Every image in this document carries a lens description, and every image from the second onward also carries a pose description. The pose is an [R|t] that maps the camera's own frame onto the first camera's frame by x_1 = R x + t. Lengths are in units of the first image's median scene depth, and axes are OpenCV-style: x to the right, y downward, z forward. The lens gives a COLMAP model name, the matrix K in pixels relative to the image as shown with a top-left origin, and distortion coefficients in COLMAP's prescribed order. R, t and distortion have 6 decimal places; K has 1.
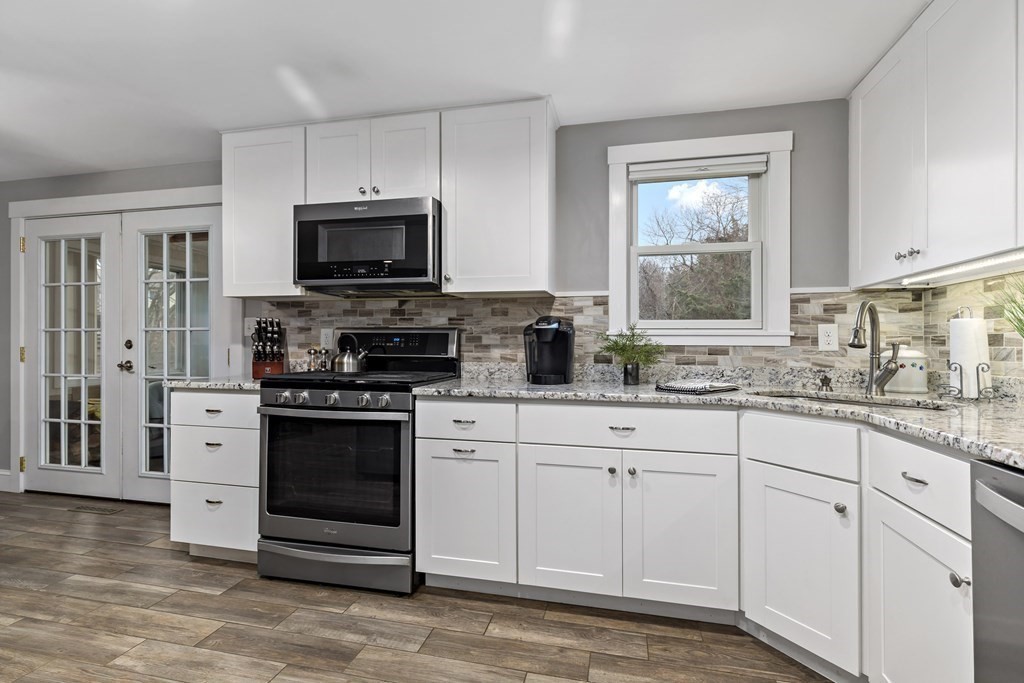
lens RADIAL K [[466.1, 0, 521.7], [0, 466.1, 345.0], [0, 0, 1]] dist [0.004653, 0.000218]
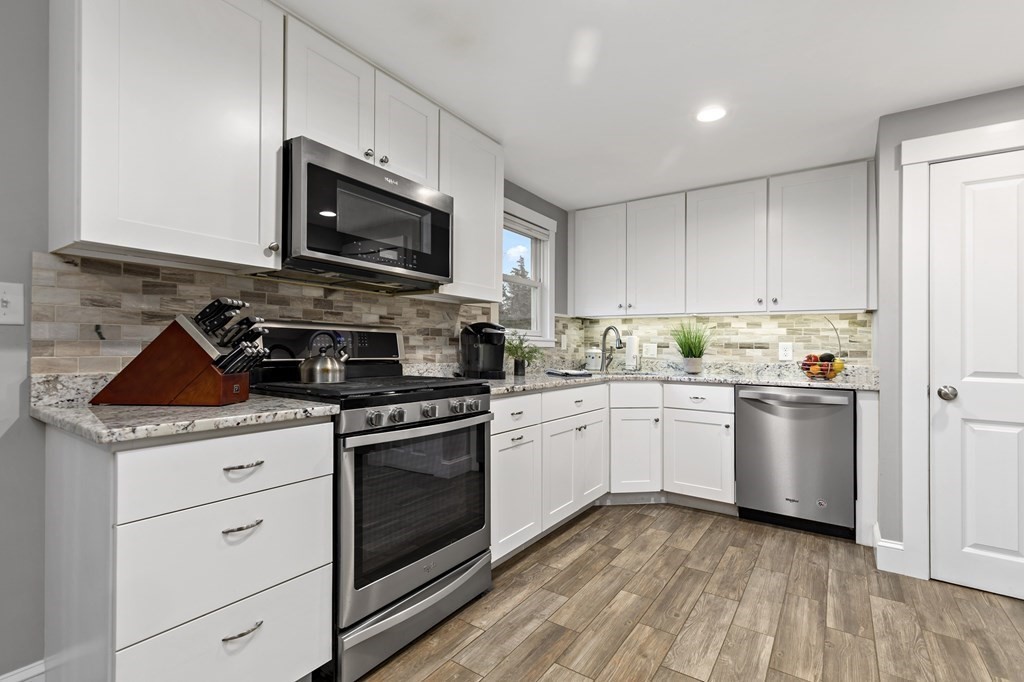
lens RADIAL K [[466.1, 0, 519.4], [0, 466.1, 341.5], [0, 0, 1]] dist [0.004653, 0.000218]
pose [[0.368242, 0.009823, 0.929678, -1.012825], [-0.009639, 0.999931, -0.006747, -0.005616], [-0.929680, -0.006476, 0.368311, 0.479795]]
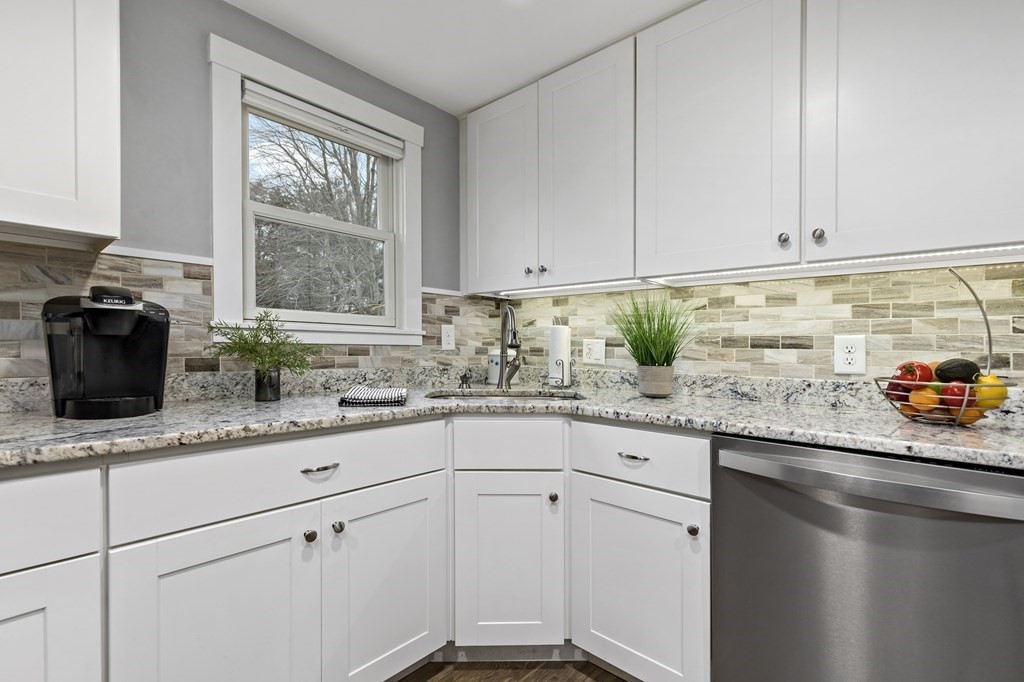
lens RADIAL K [[466.1, 0, 514.4], [0, 466.1, 345.5], [0, 0, 1]] dist [0.004653, 0.000218]
pose [[0.487092, 0.003195, 0.873345, -0.183635], [-0.010502, 0.999942, 0.002200, -0.001521], [-0.873287, -0.010243, 0.487098, 0.338689]]
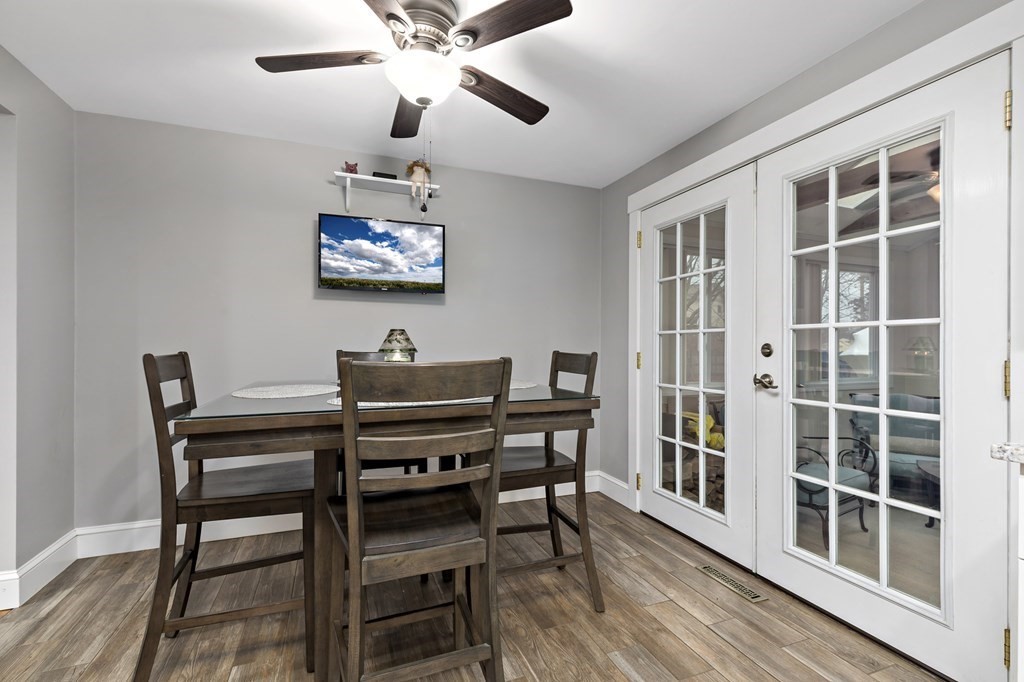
lens RADIAL K [[466.1, 0, 512.6], [0, 466.1, 350.3], [0, 0, 1]] dist [0.004653, 0.000218]
pose [[0.557906, 0.004579, -0.829891, -0.659359], [-0.002941, 0.999989, 0.003541, -0.003098], [0.829899, 0.000466, 0.557914, 0.428814]]
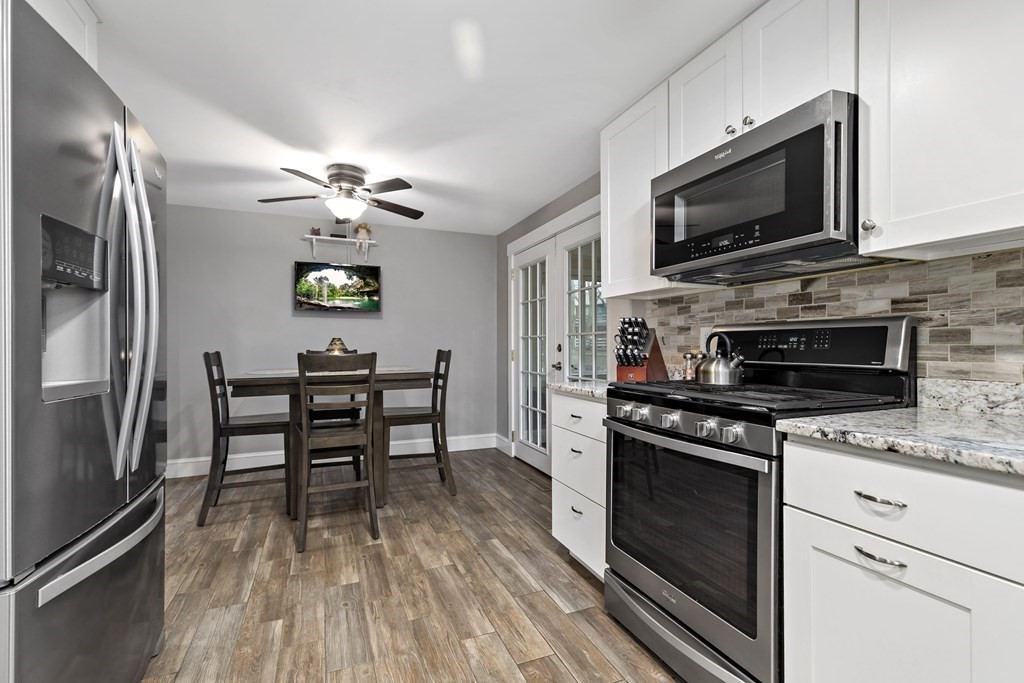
lens RADIAL K [[466.1, 0, 512.2], [0, 466.1, 350.8], [0, 0, 1]] dist [0.004653, 0.000218]
pose [[0.574920, 0.001089, -0.818209, 0.051444], [0.005139, 0.999975, 0.004942, -0.000639], [0.818193, -0.007046, 0.574900, 0.326792]]
